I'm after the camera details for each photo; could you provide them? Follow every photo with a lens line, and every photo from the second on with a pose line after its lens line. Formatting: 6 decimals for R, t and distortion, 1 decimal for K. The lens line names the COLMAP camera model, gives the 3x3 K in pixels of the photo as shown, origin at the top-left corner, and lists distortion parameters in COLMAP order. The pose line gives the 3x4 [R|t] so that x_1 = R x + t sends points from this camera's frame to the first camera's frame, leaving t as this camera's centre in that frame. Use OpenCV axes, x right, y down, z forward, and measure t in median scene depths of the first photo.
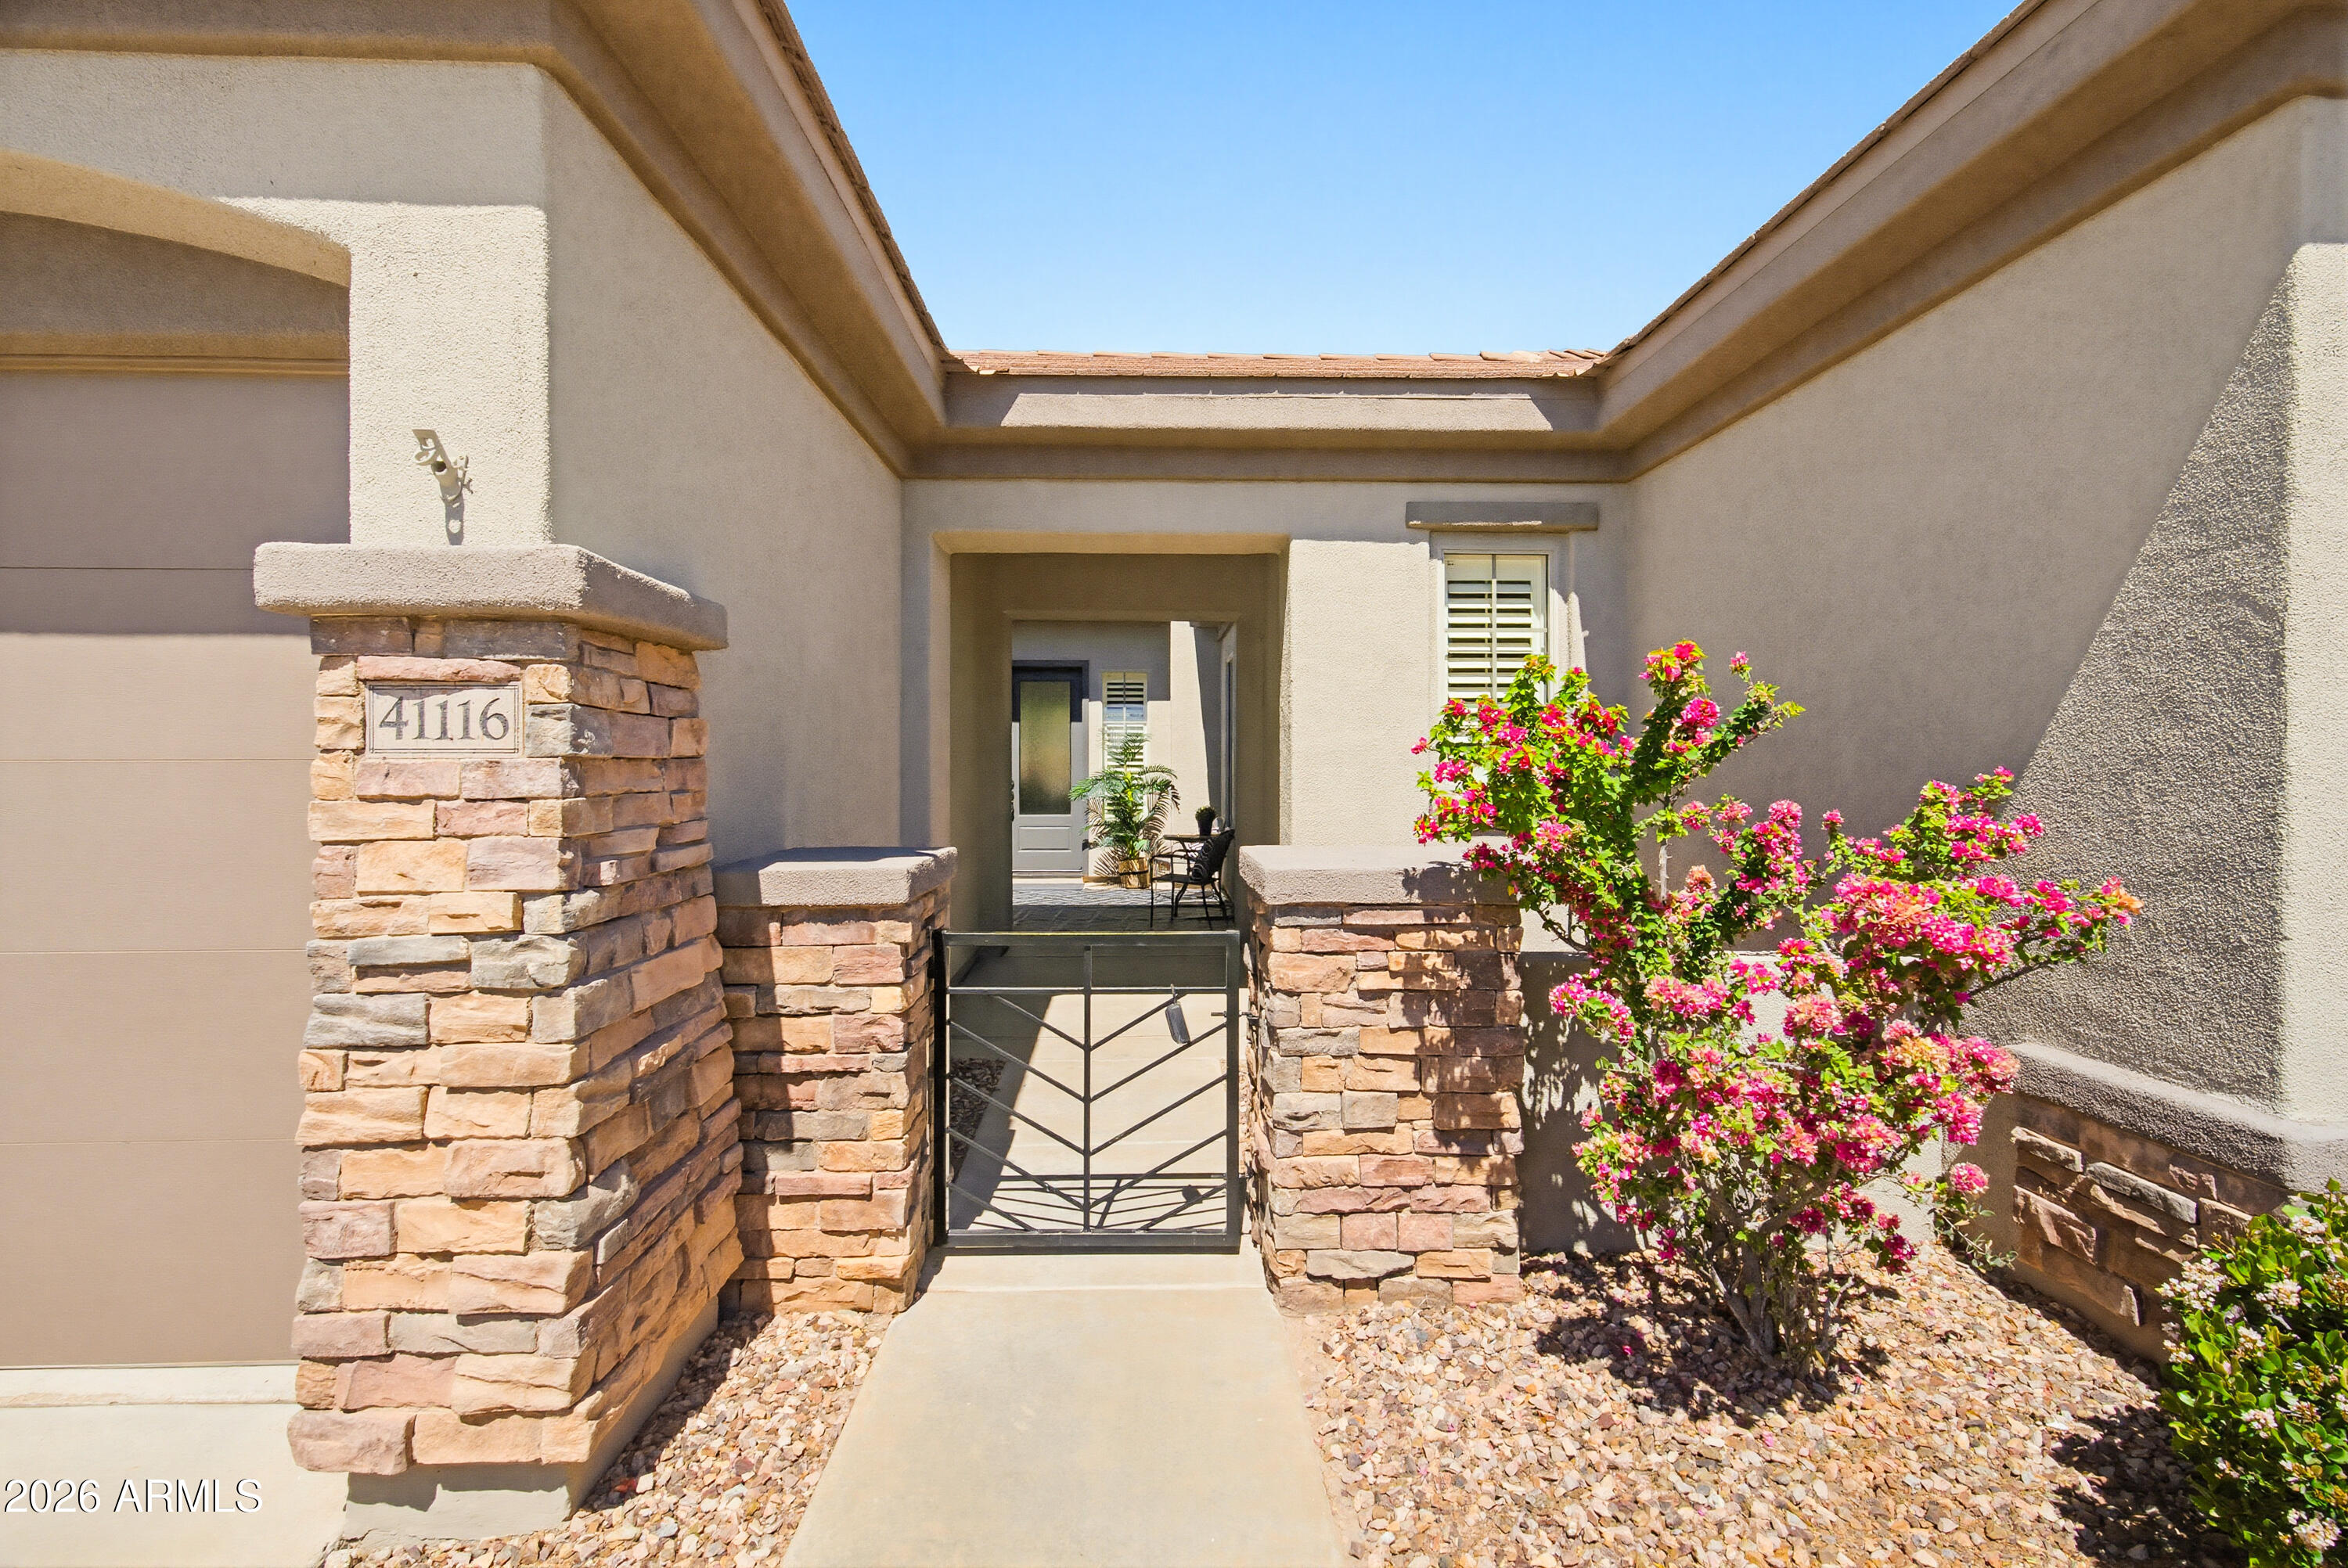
lens RADIAL K [[1098.2, 0, 1176.6], [0, 1098.2, 774.5], [0, 0, 1]] dist [-0.000646, -0.000089]
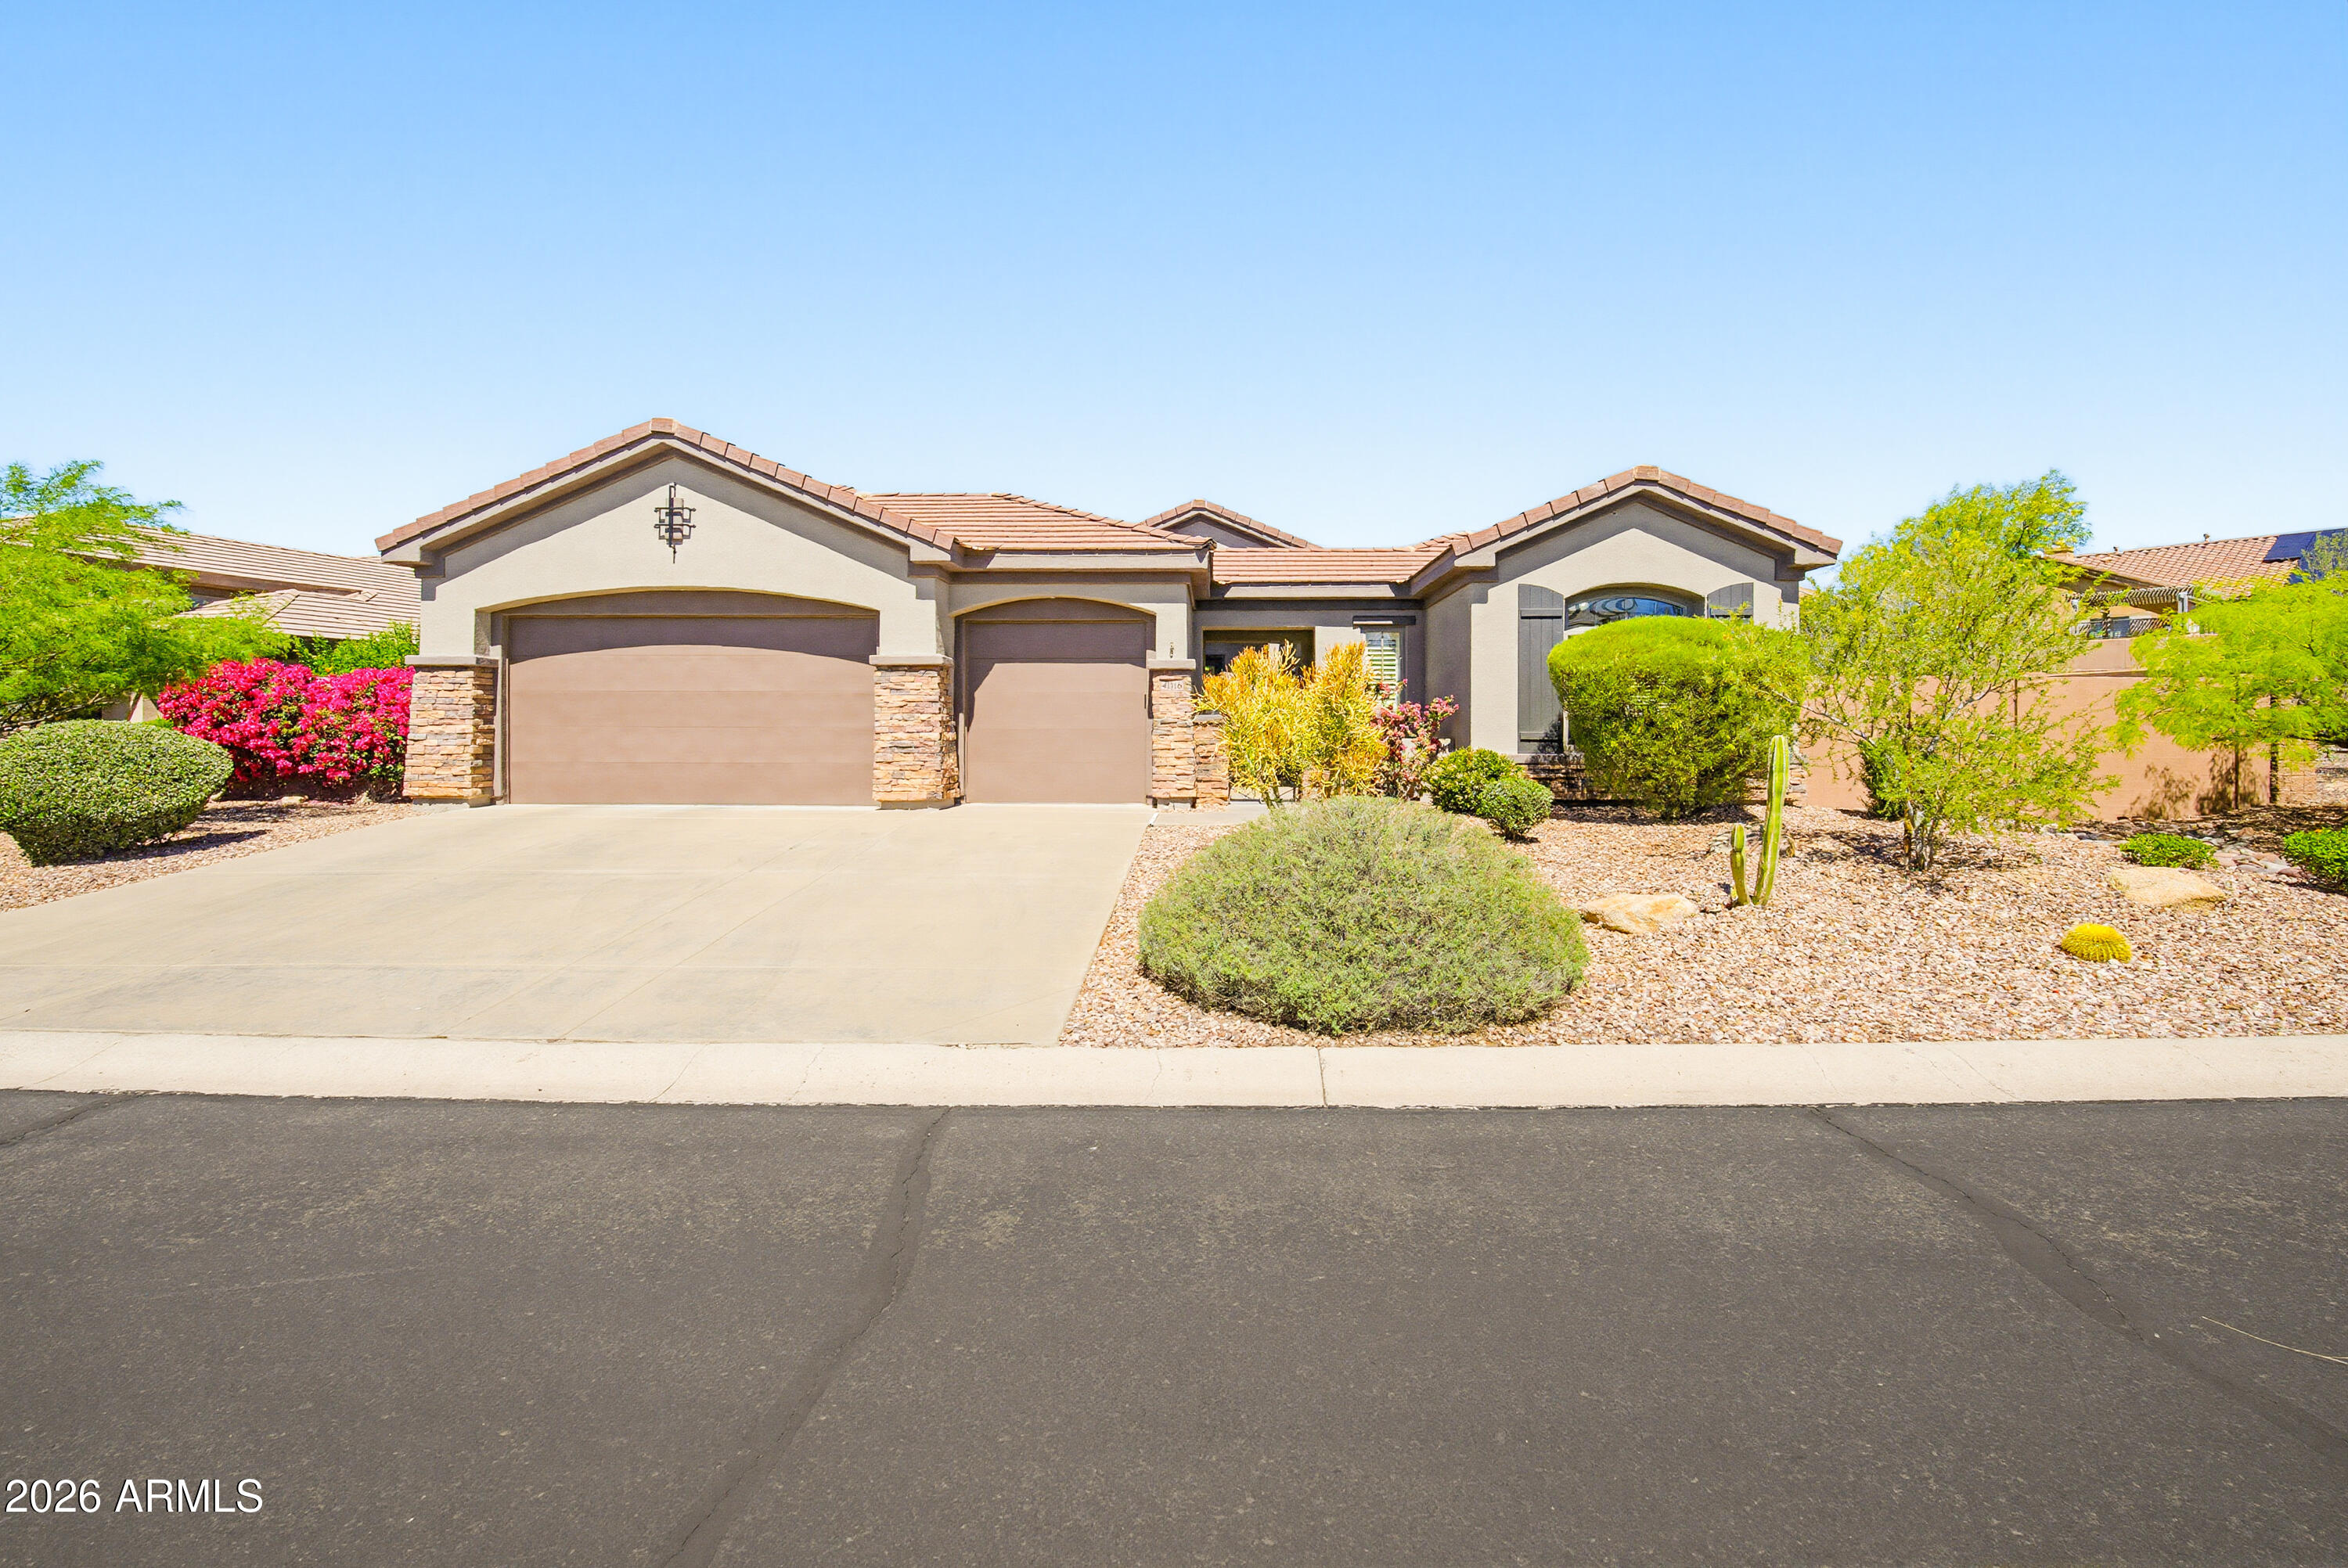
lens RADIAL K [[1098.2, 0, 1176.6], [0, 1098.2, 774.5], [0, 0, 1]] dist [-0.000646, -0.000089]
pose [[0.998420, 0.006628, -0.055804, -0.118969], [-0.005160, 0.999638, 0.026409, 0.128777], [0.055958, -0.026079, 0.998092, -2.291710]]
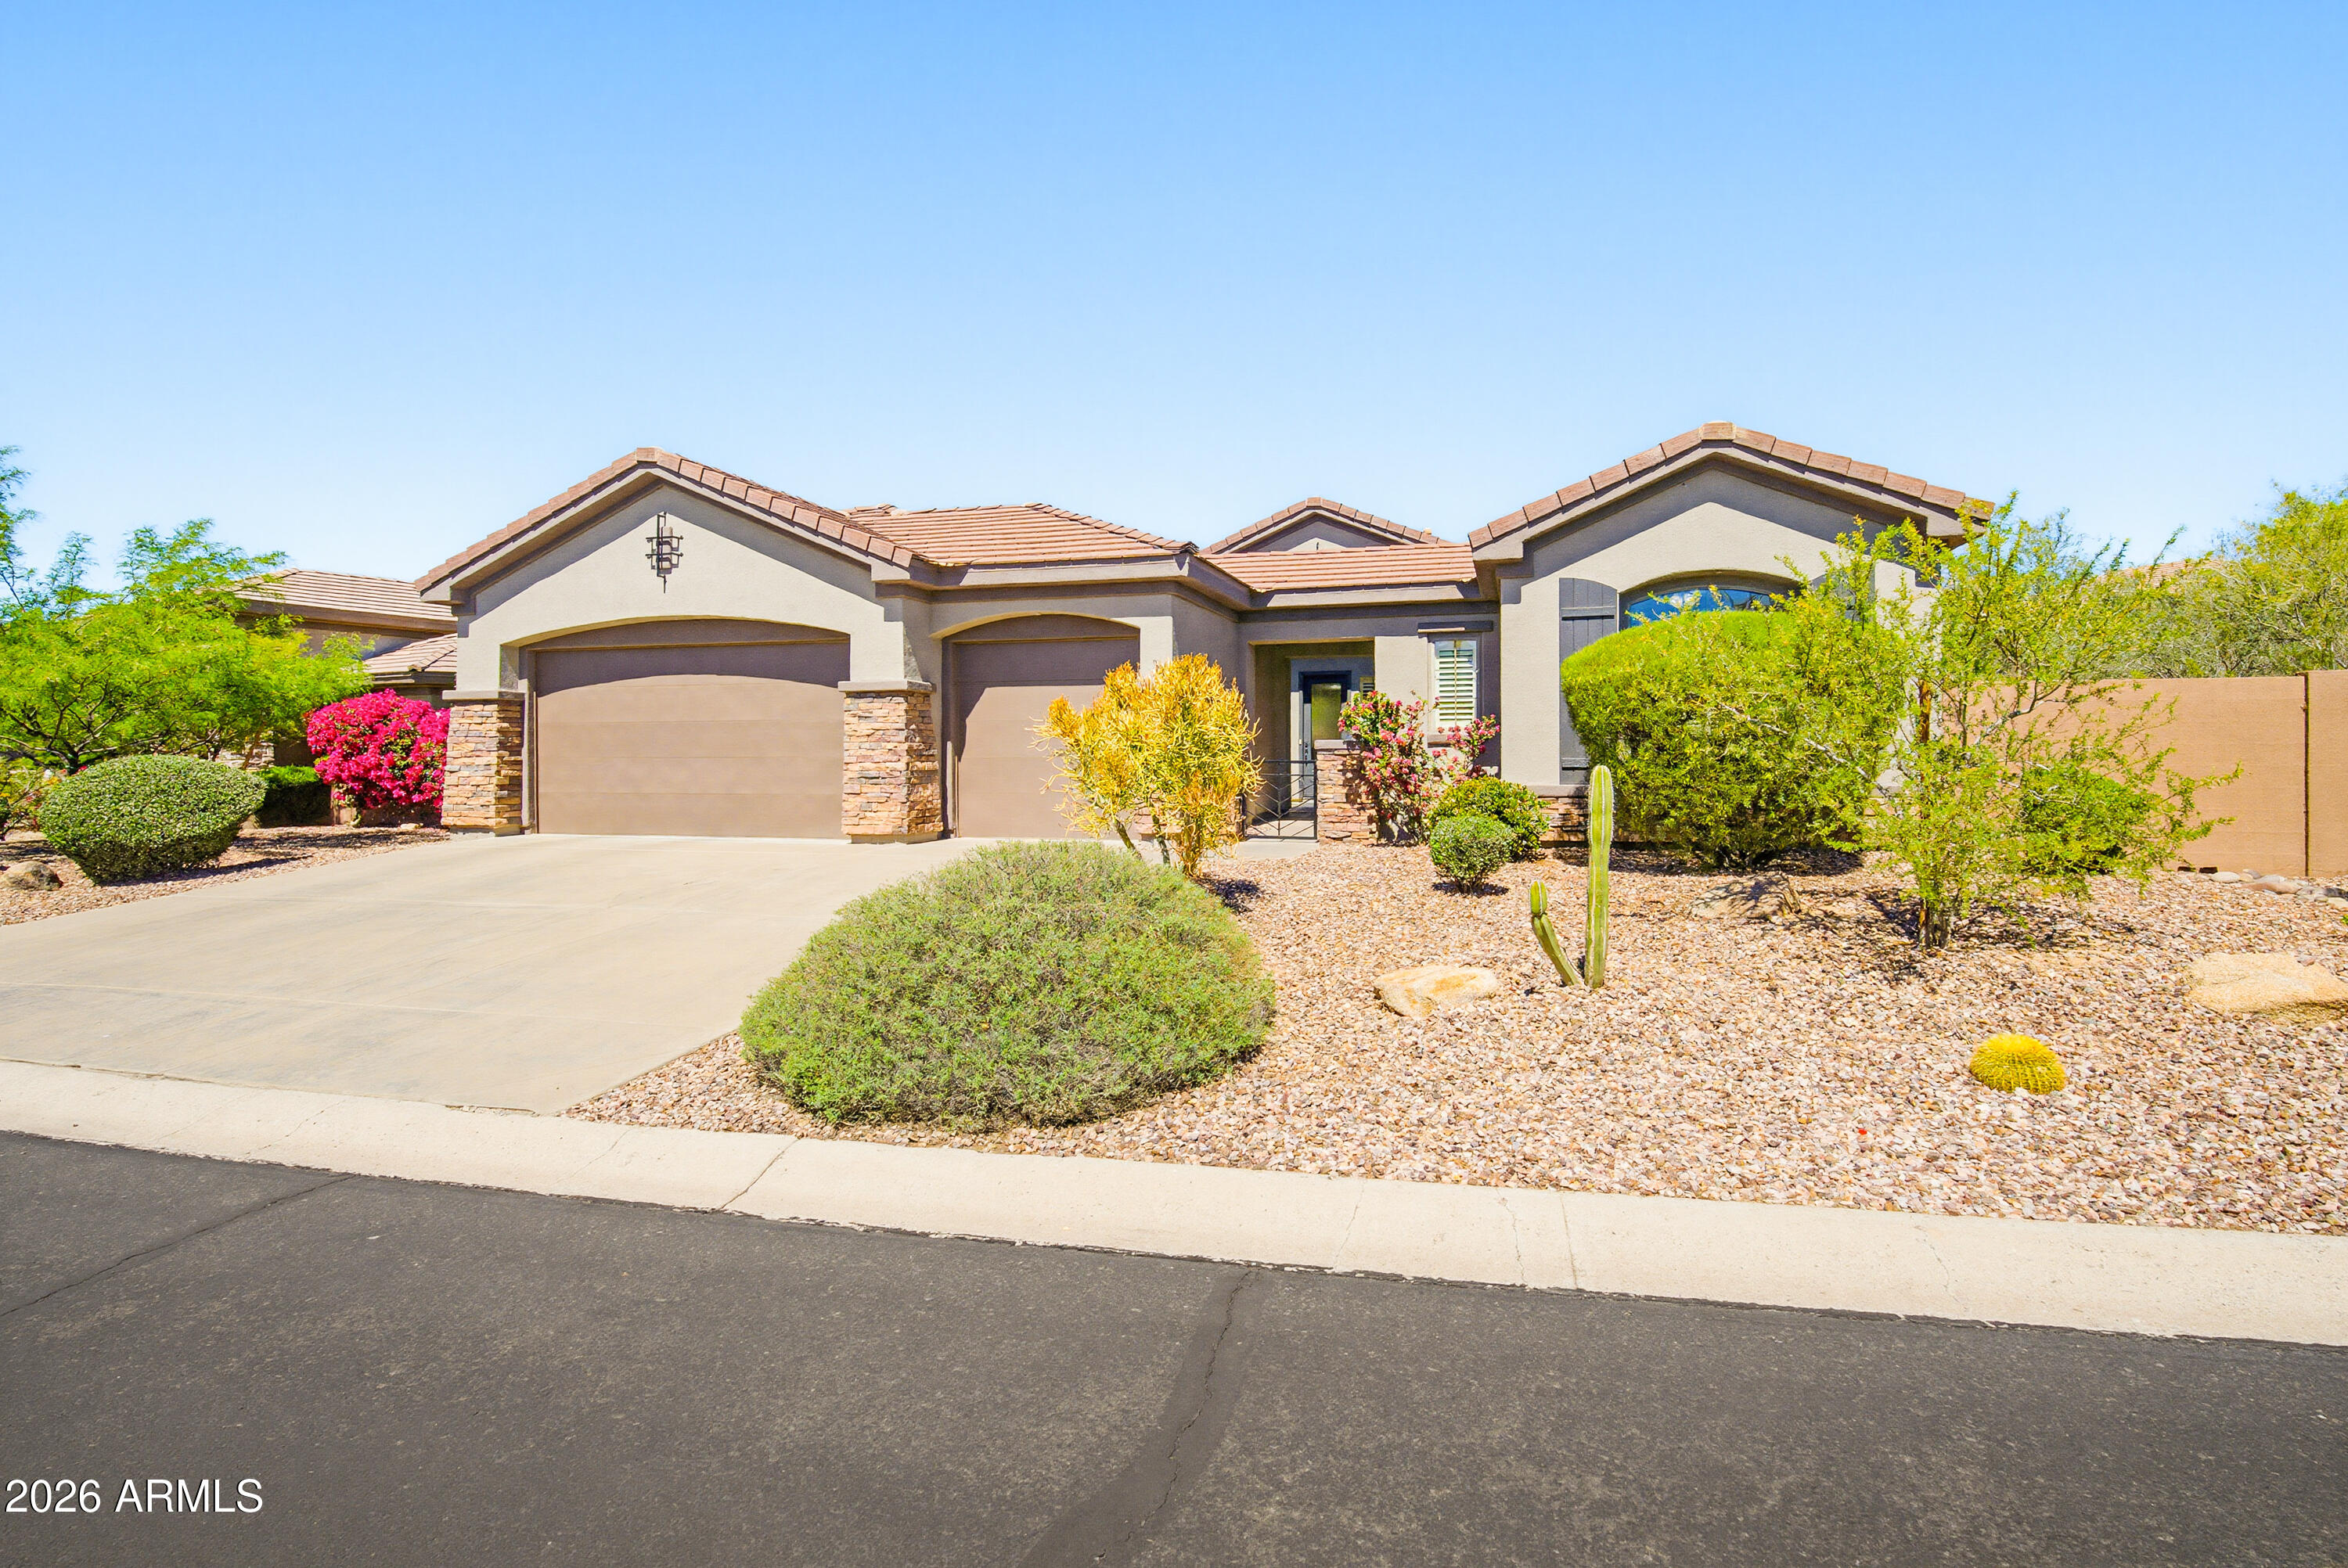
lens RADIAL K [[1189.7, 0, 1175.3], [0, 1189.7, 790.0], [0, 0, 1]] dist [0.013811, -0.011791]
pose [[0.955100, 0.007227, -0.296197, 0.539102], [-0.002381, 0.999857, 0.016721, 0.117098], [0.296275, -0.015265, 0.954981, -2.073633]]
